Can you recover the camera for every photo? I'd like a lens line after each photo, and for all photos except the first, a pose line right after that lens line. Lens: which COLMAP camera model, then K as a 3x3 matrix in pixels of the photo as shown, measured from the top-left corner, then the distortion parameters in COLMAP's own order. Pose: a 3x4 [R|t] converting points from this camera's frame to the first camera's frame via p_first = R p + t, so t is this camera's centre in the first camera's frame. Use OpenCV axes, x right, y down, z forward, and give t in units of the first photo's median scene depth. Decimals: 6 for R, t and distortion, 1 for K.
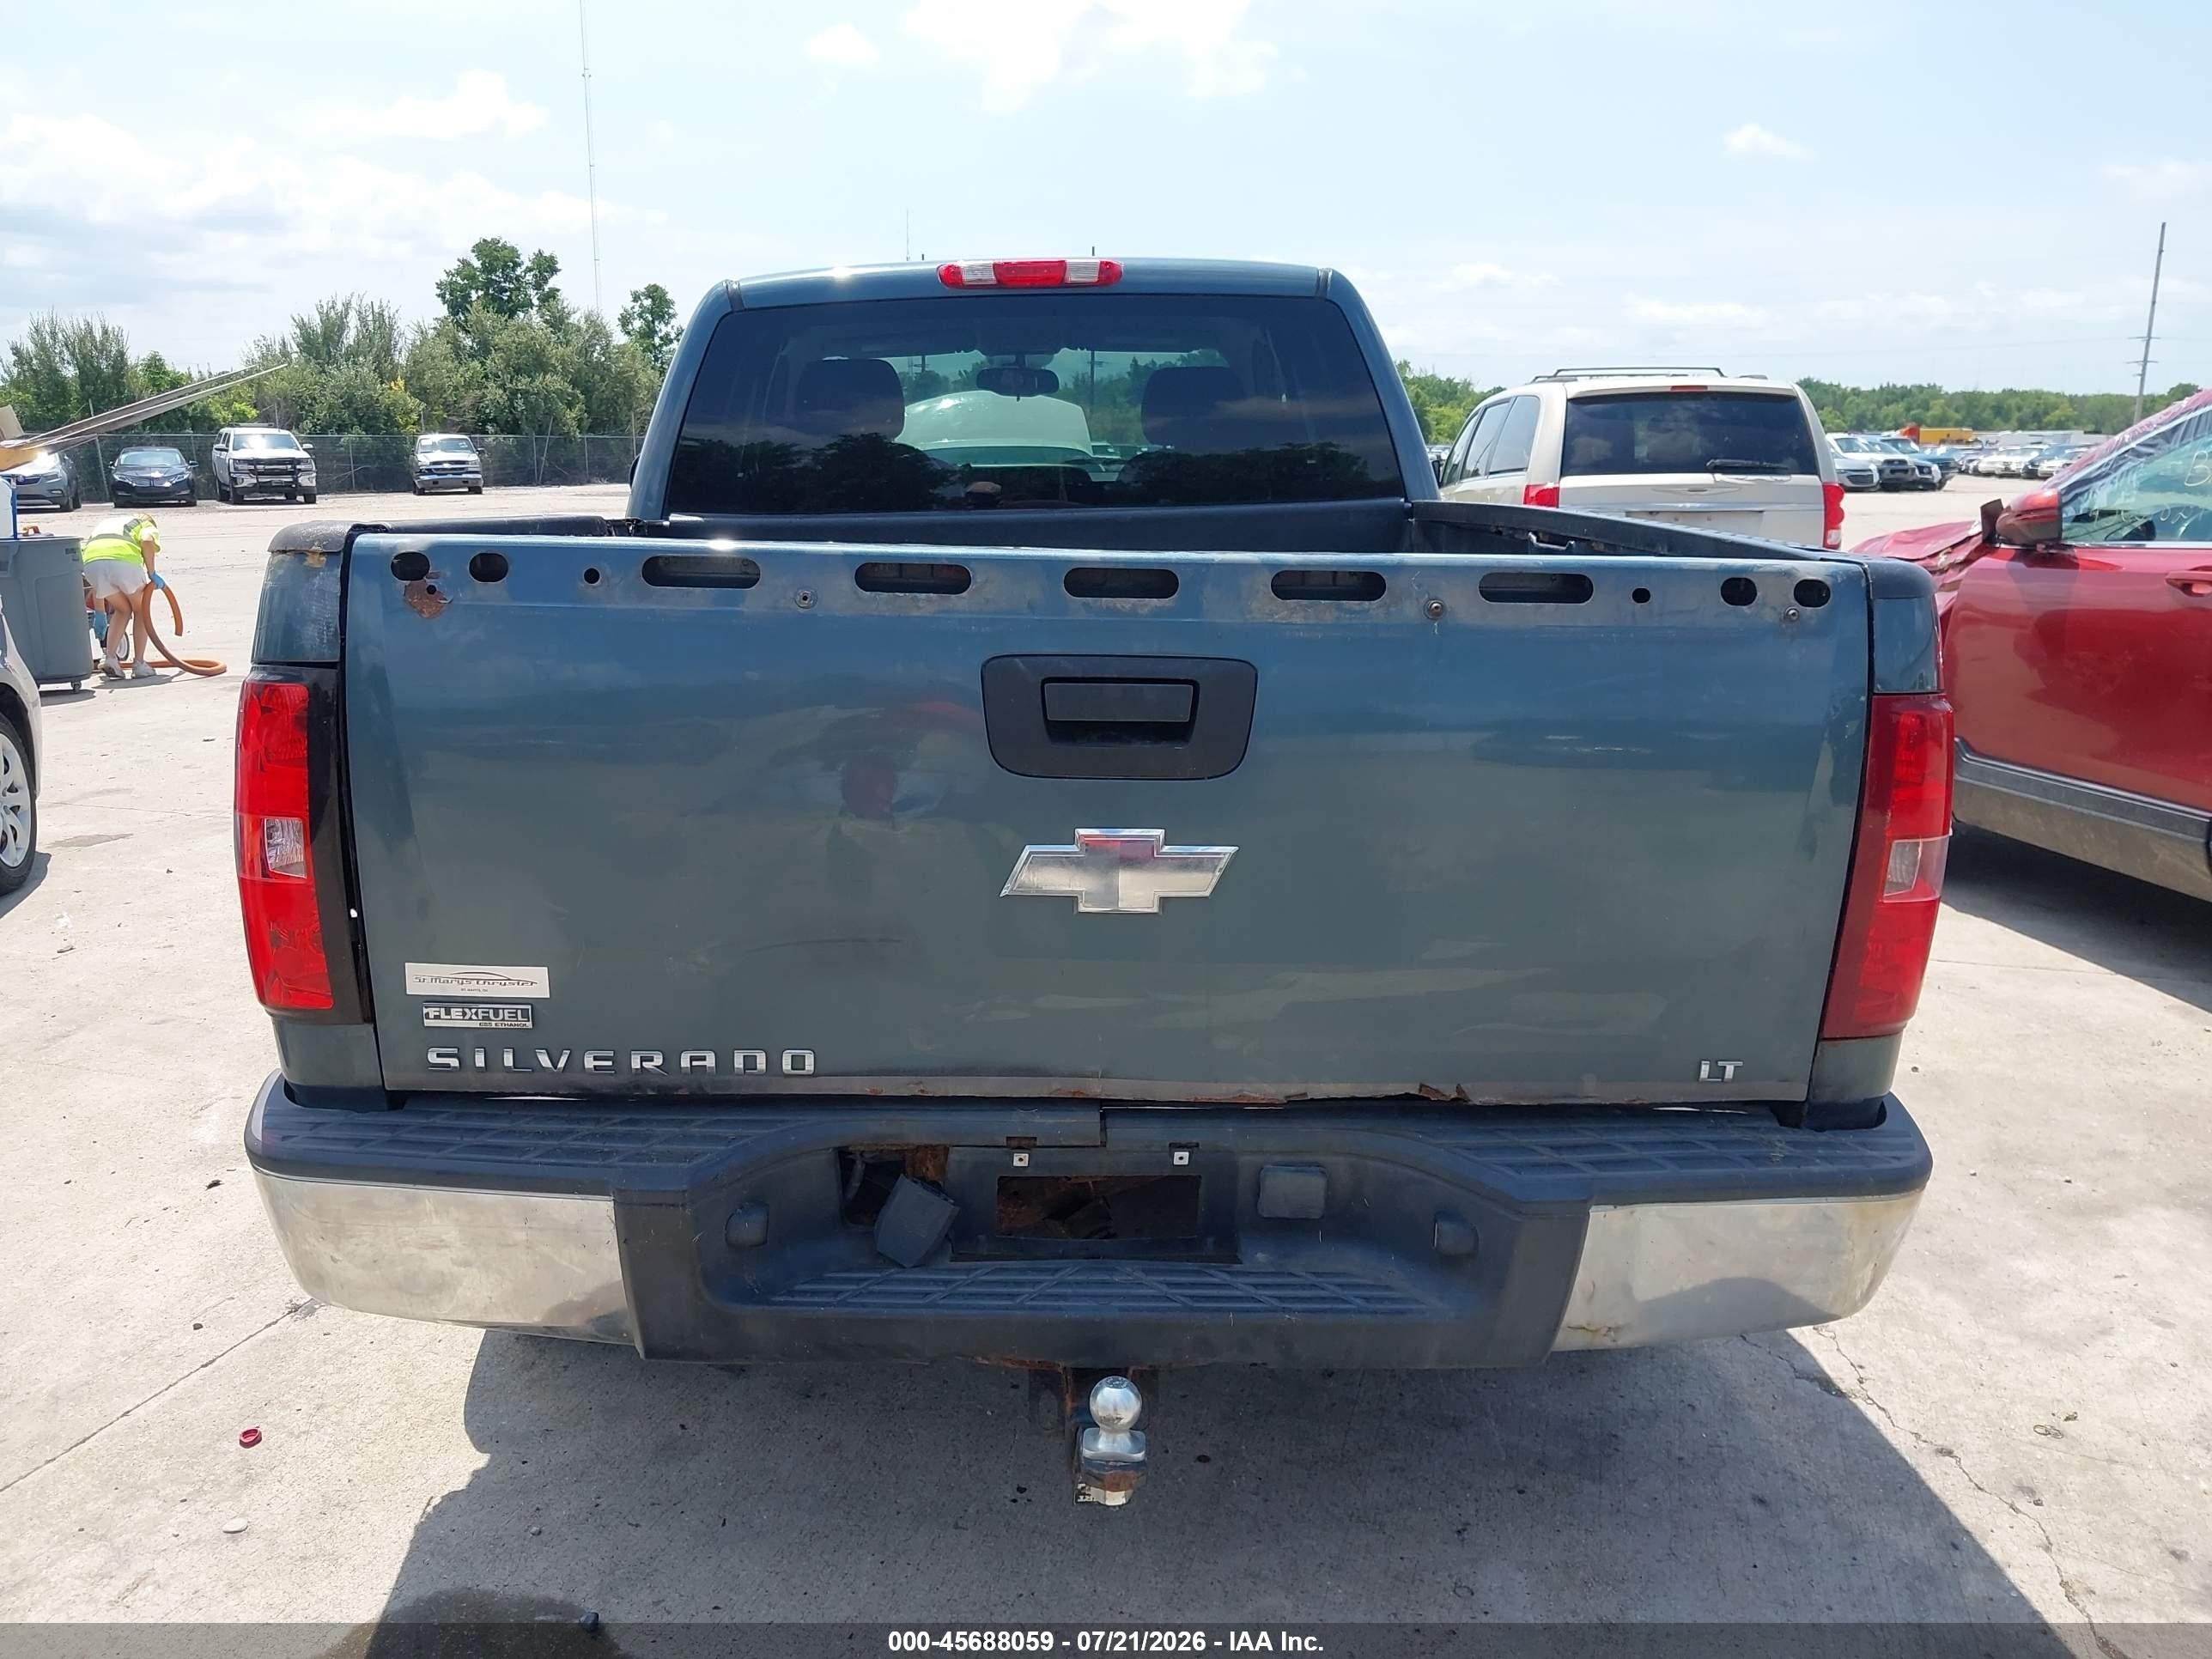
lens RADIAL K [[1727.5, 0, 1001.7], [0, 1727.5, 843.0], [0, 0, 1]] dist [0.139119, -0.235843]
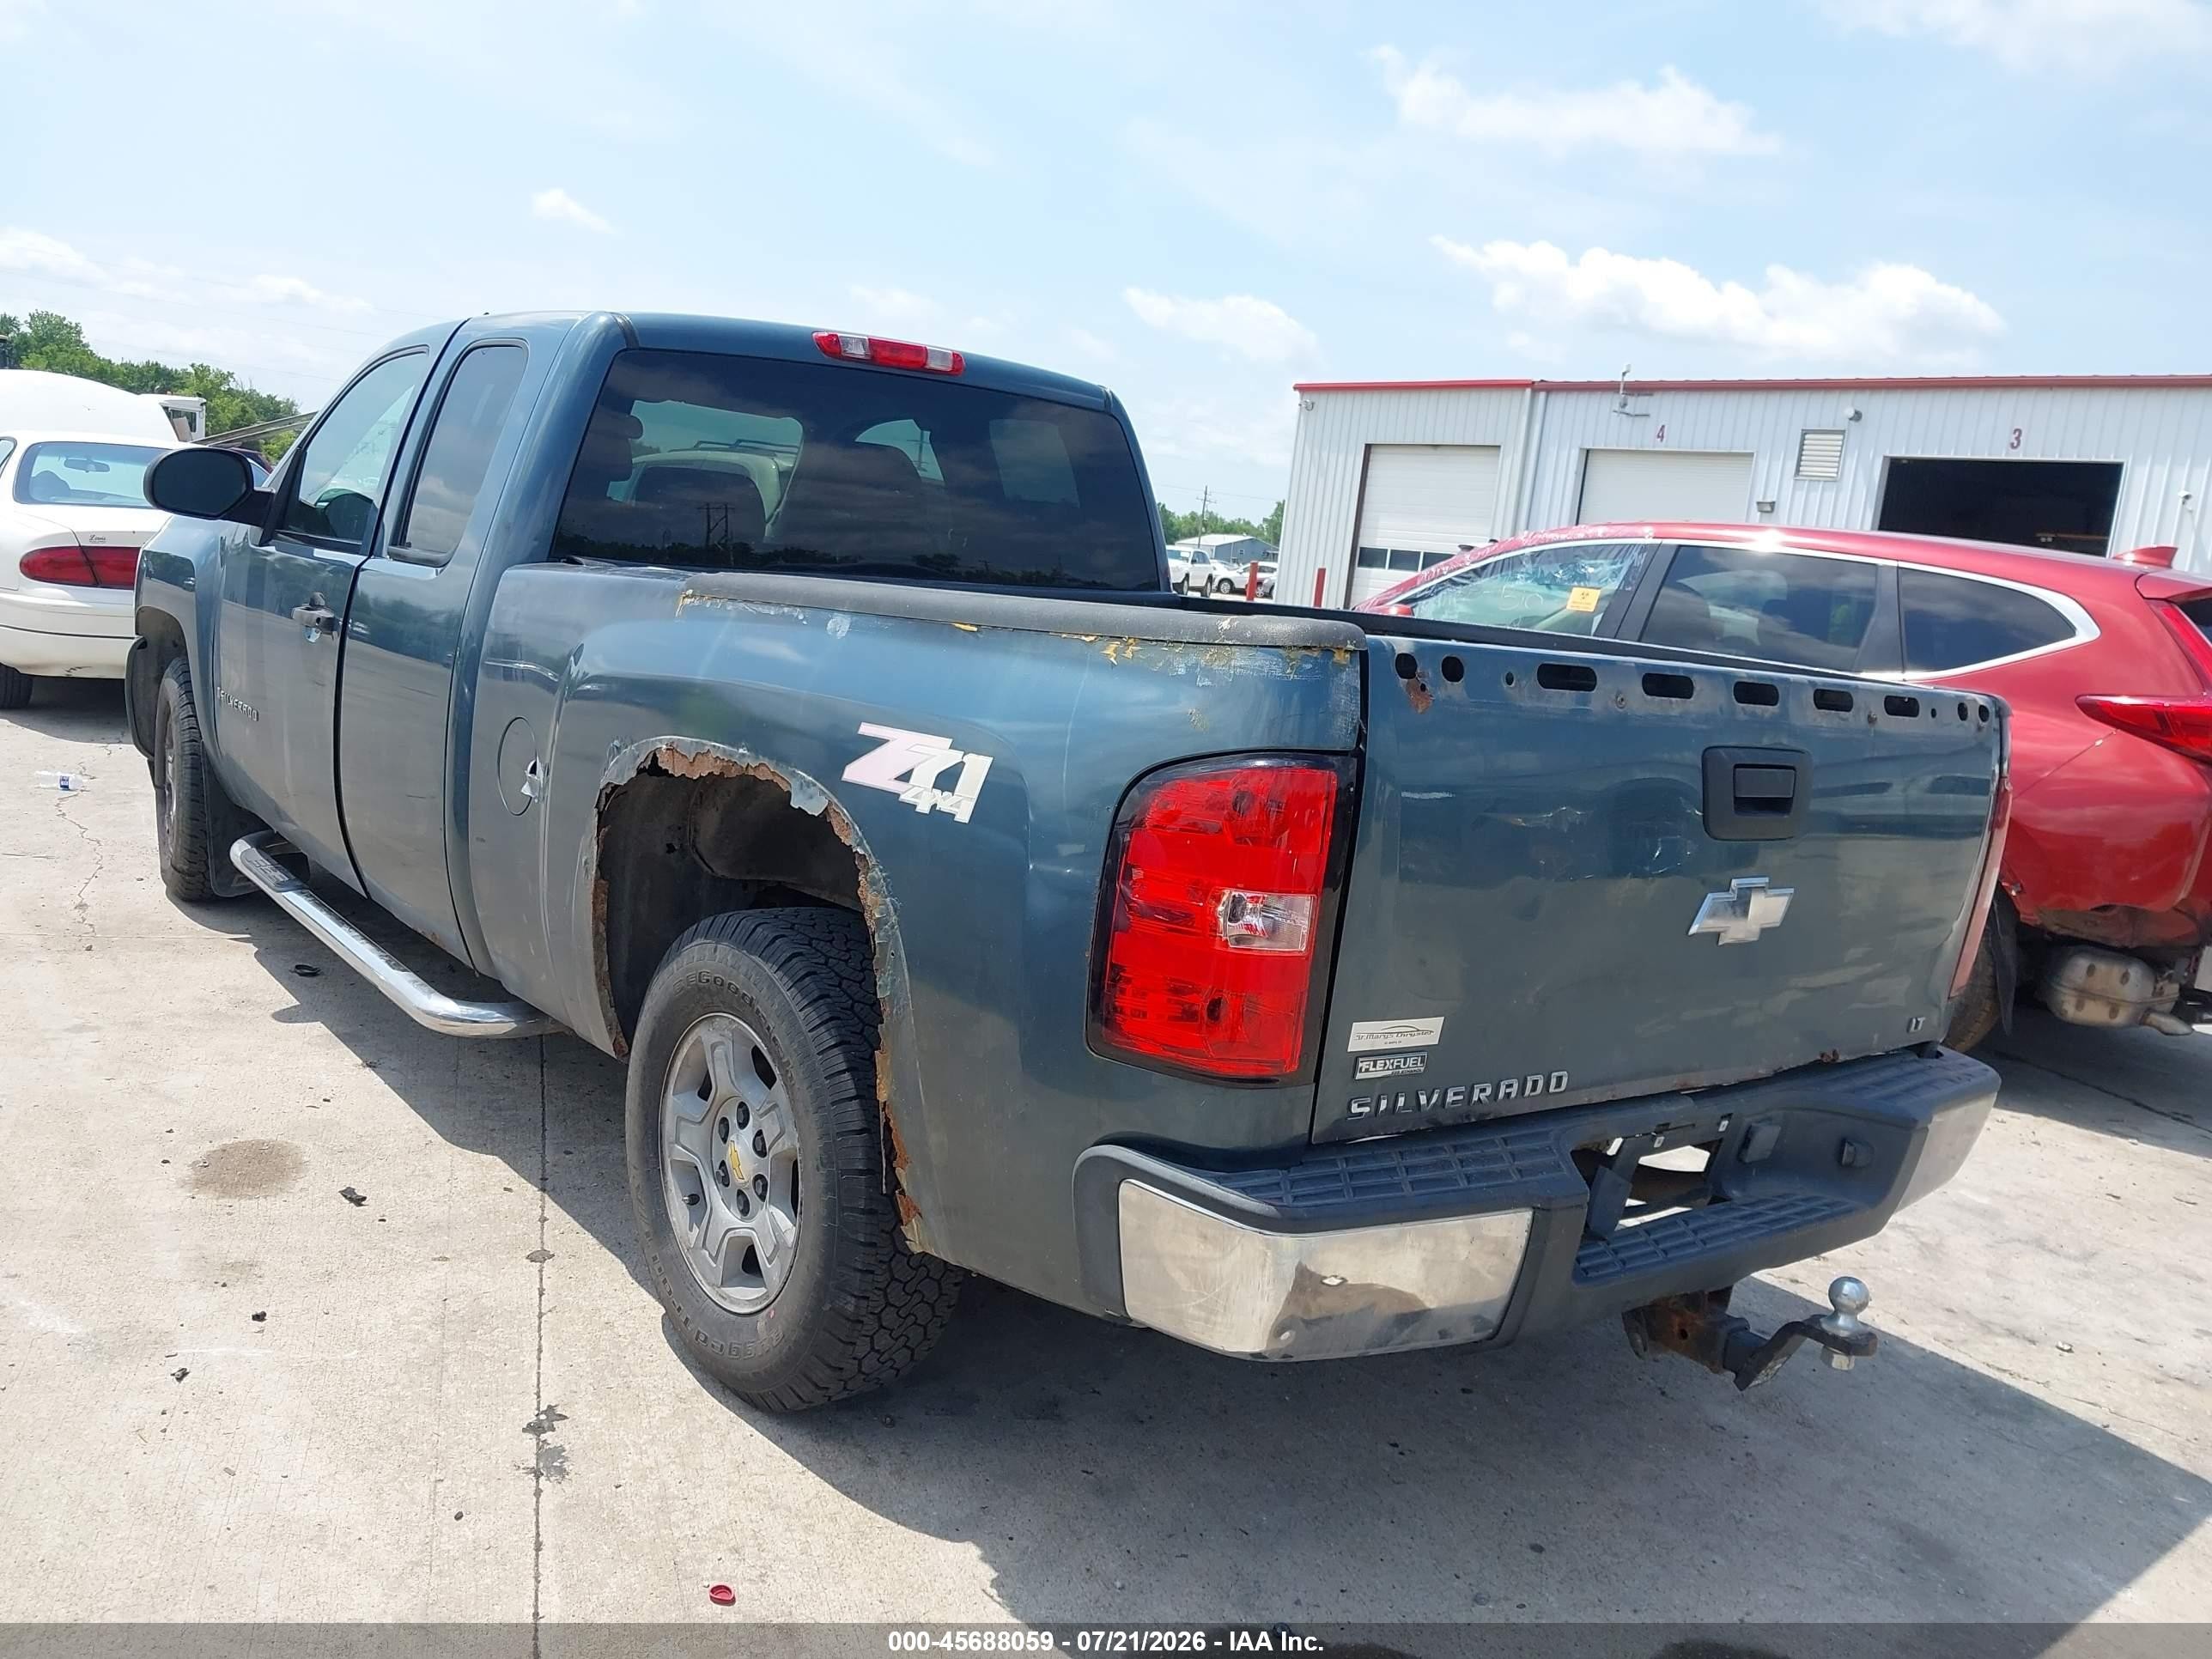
lens RADIAL K [[1745.0, 0, 1092.0], [0, 1745.0, 836.8], [0, 0, 1]] dist [0.062446, -0.086944]
pose [[0.799609, -0.021141, 0.600149, -0.399067], [0.037861, 0.999167, -0.015247, -0.013159], [-0.599327, 0.034914, 0.799743, 0.077512]]
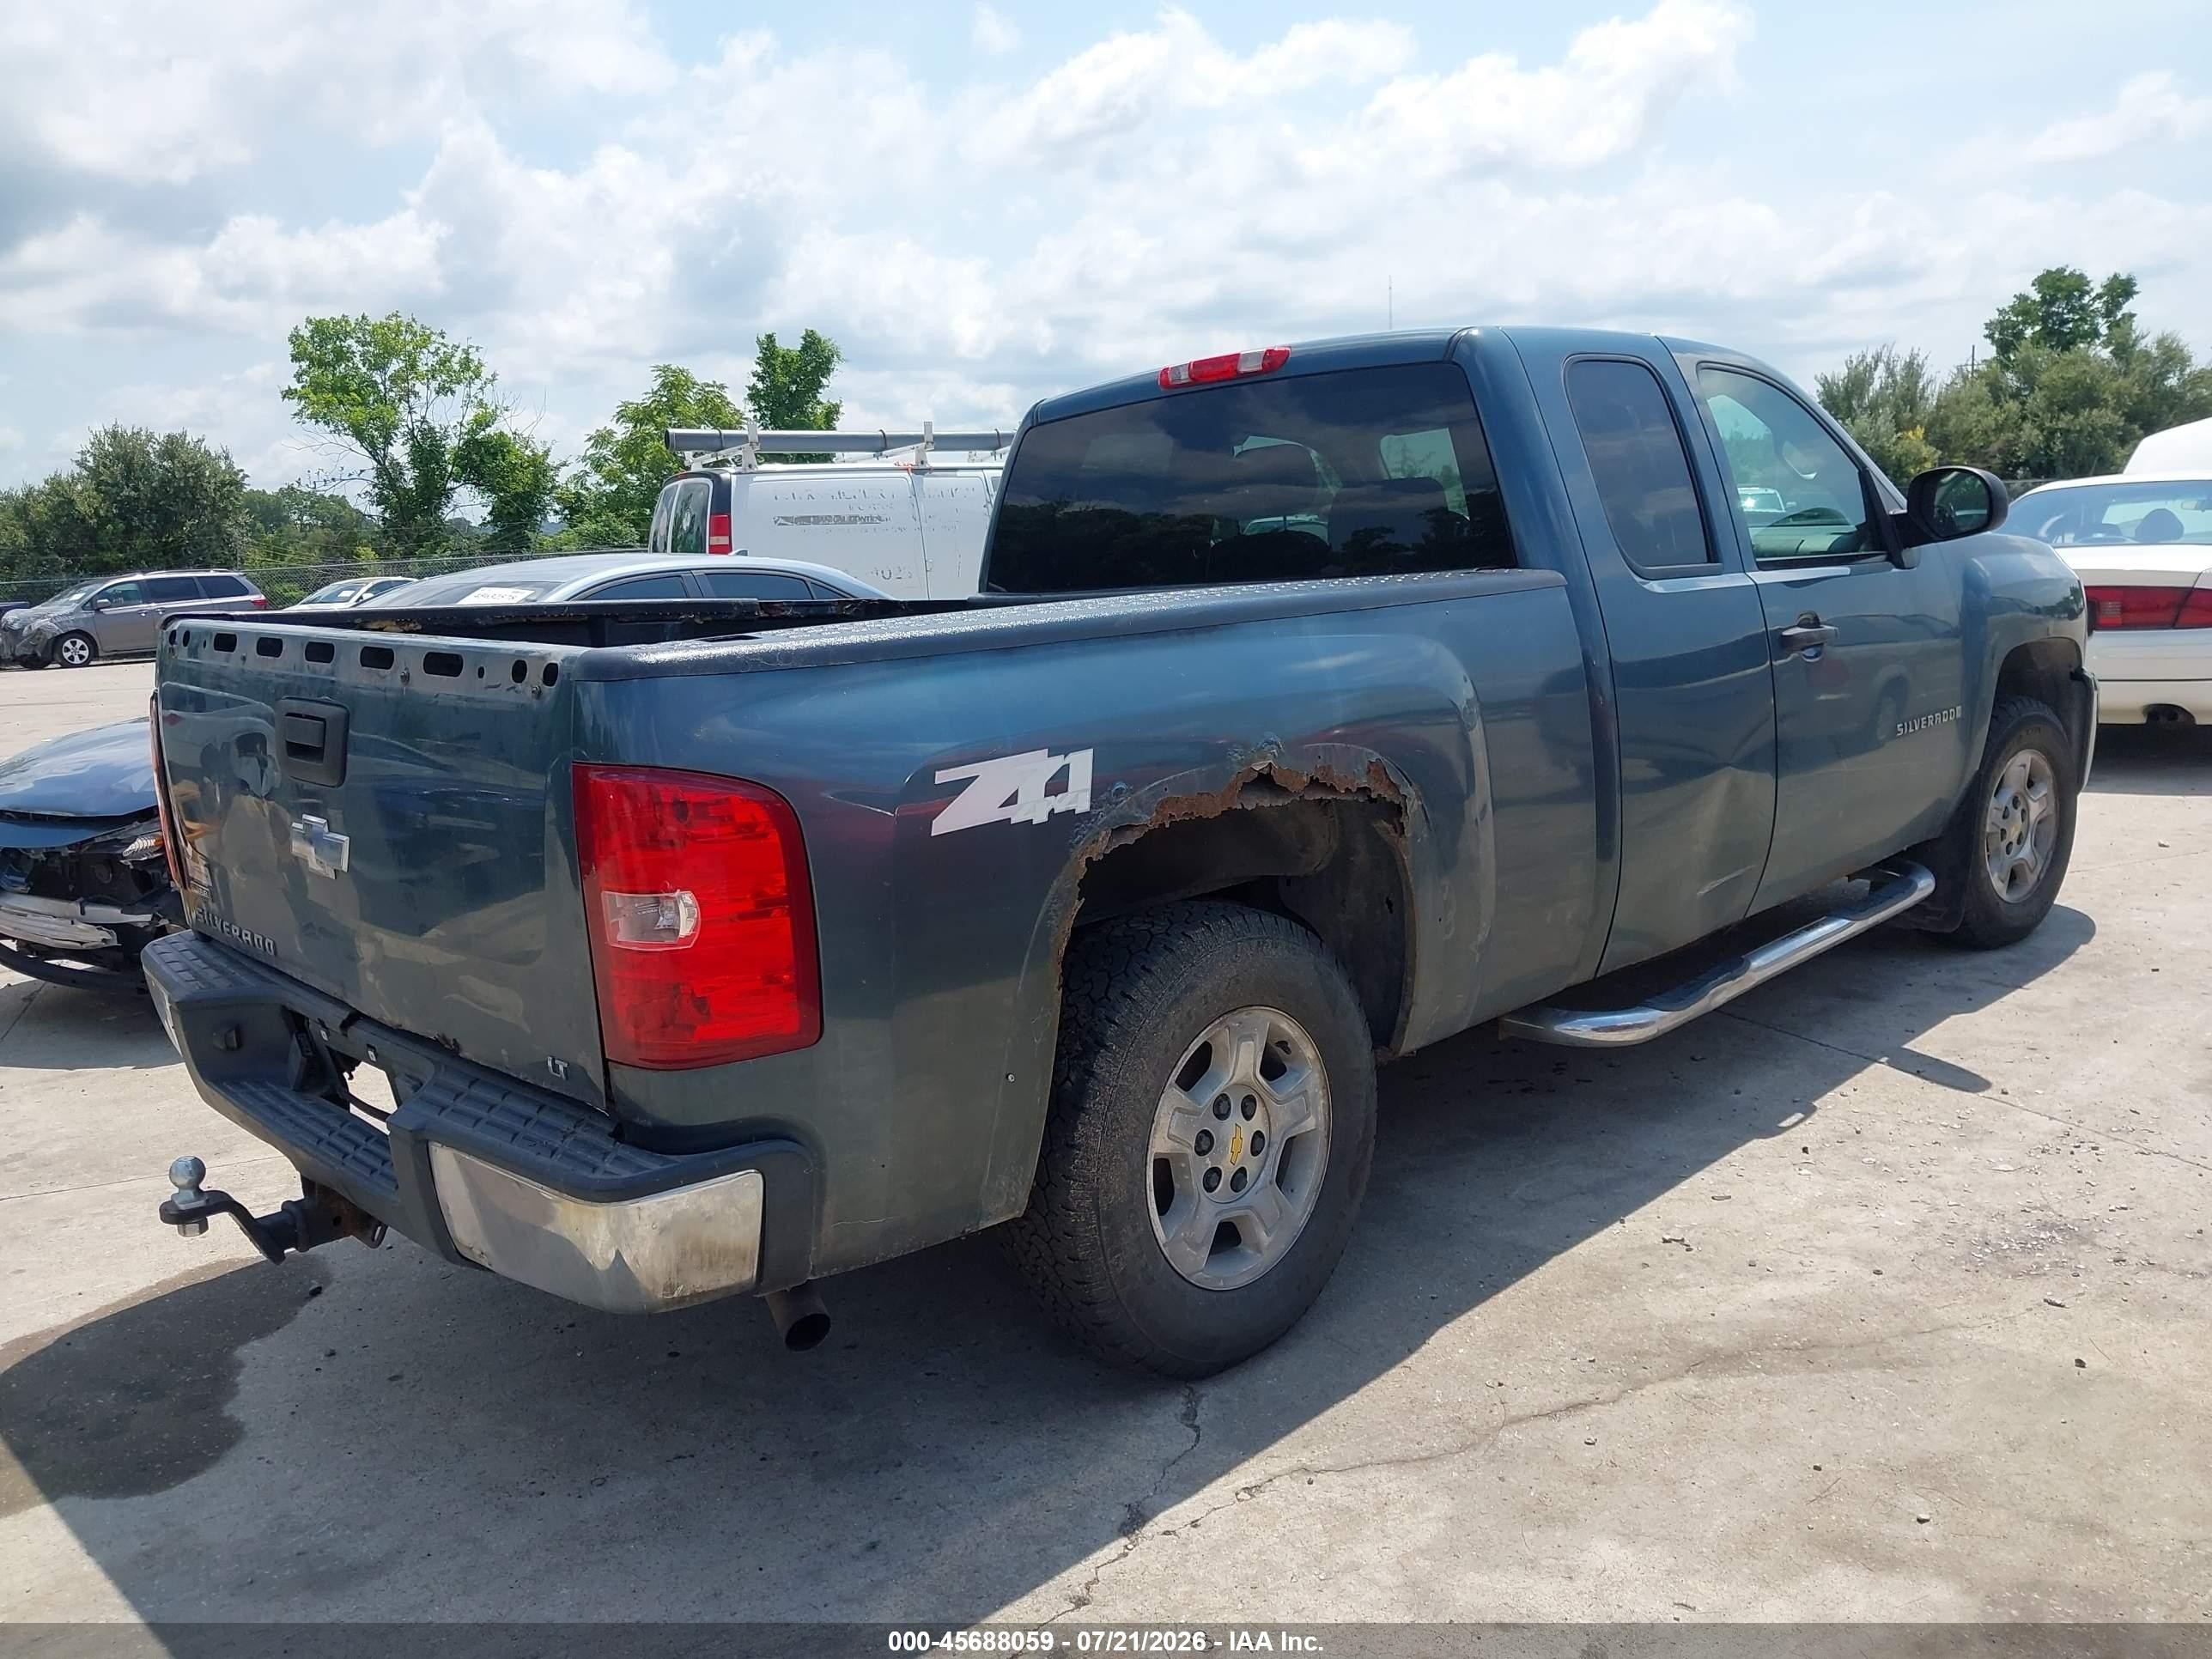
lens RADIAL K [[1795.5, 0, 1099.6], [0, 1795.5, 828.0], [0, 0, 1]] dist [0.017897, -0.062242]
pose [[0.669887, 0.092732, -0.736649, 0.578206], [-0.122084, 0.992422, 0.013910, -0.035581], [0.732357, 0.080614, 0.676132, 0.158562]]
